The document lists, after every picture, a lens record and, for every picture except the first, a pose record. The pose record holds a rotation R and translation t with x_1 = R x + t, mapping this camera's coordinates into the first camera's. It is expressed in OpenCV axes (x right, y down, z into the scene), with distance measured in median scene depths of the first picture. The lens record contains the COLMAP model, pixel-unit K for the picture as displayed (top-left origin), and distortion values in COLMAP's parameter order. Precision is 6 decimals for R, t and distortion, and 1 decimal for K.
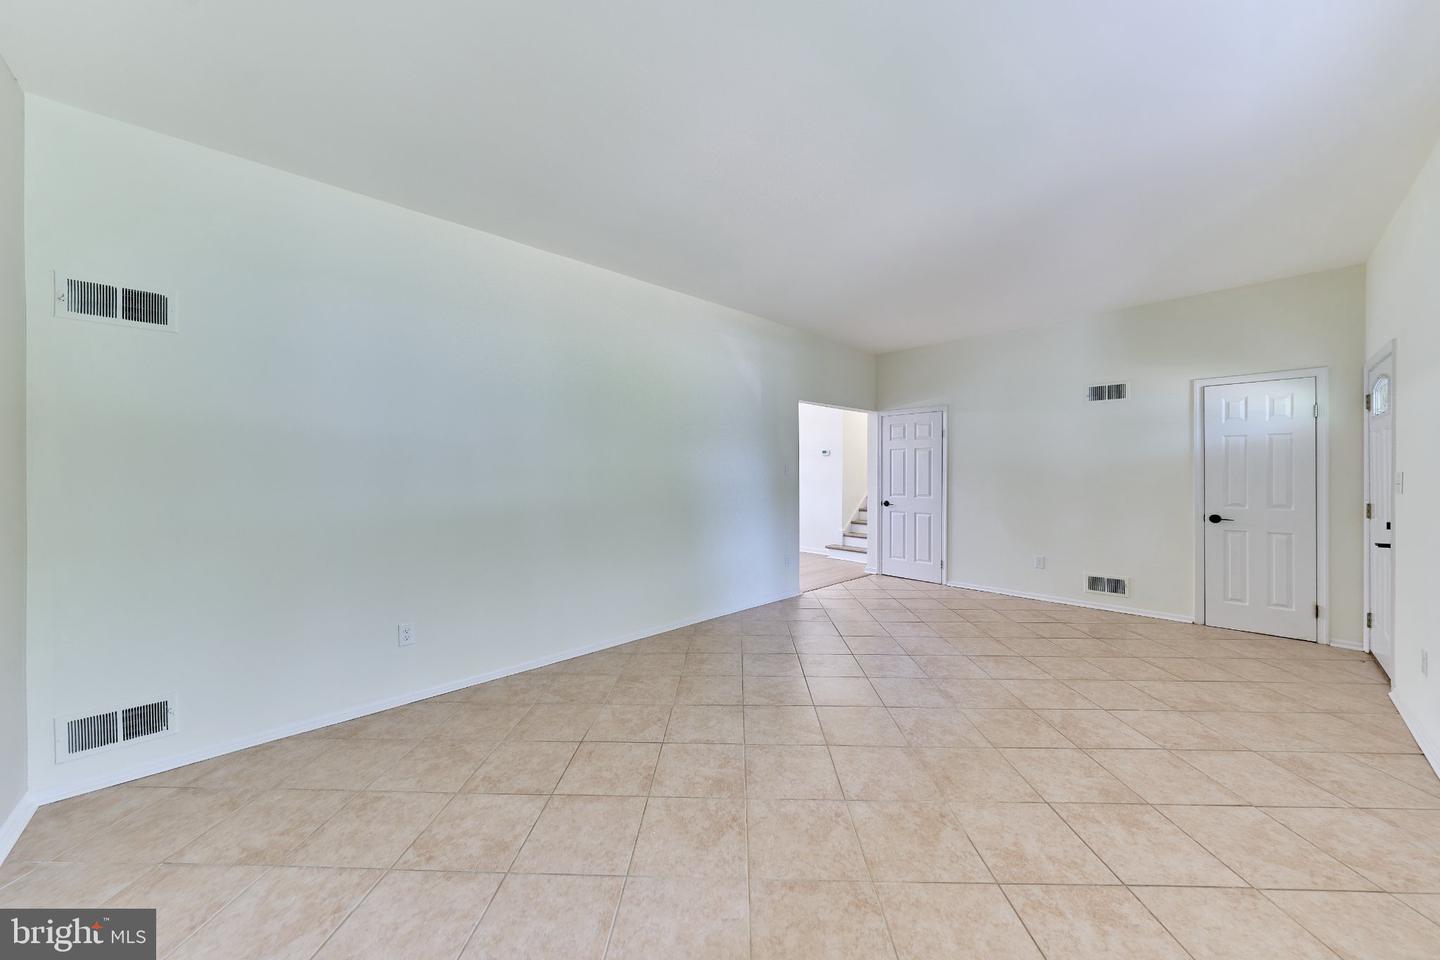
lens RADIAL K [[499.1, 0, 721.7], [0, 499.1, 476.2], [0, 0, 1]] dist [-0.001130, 0.000065]
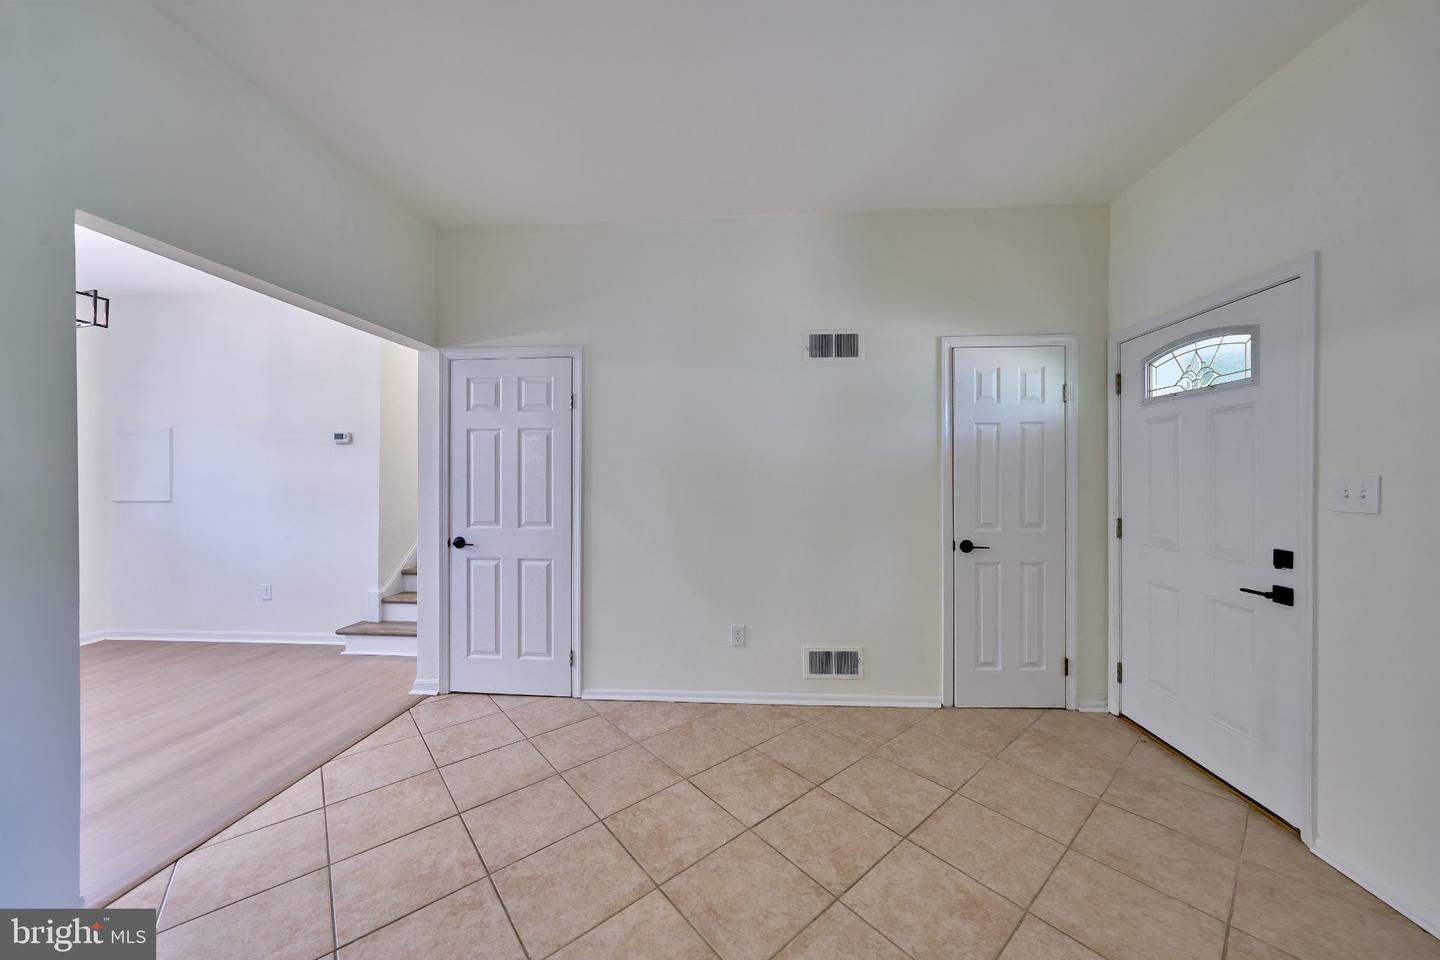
lens RADIAL K [[499.1, 0, 721.7], [0, 499.1, 476.2], [0, 0, 1]] dist [-0.001130, 0.000065]
pose [[0.742510, 0.002160, 0.669832, 0.264680], [0.005060, 0.999948, -0.008834, -0.004237], [-0.669816, 0.009948, 0.742460, 0.642557]]
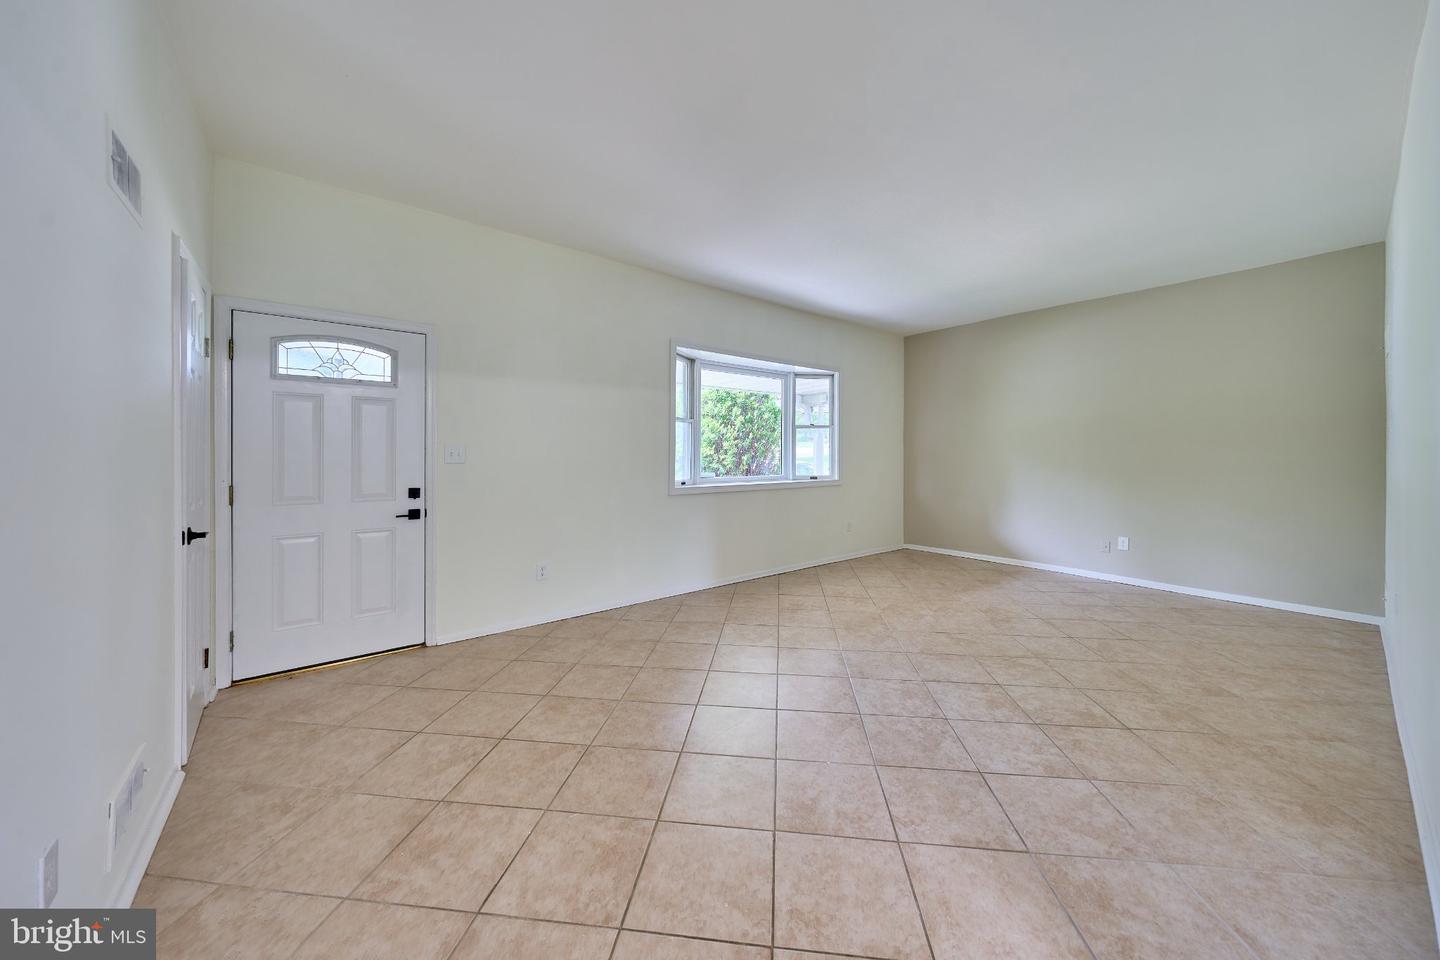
lens RADIAL K [[497.0, 0, 725.5], [0, 497.0, 453.9], [0, 0, 1]] dist [-0.000143, 0.000012]
pose [[-0.996489, 0.000759, 0.083722, 0.380565], [0.001545, 0.999955, 0.009327, 0.001227], [-0.083711, 0.009423, -0.996445, 1.280974]]
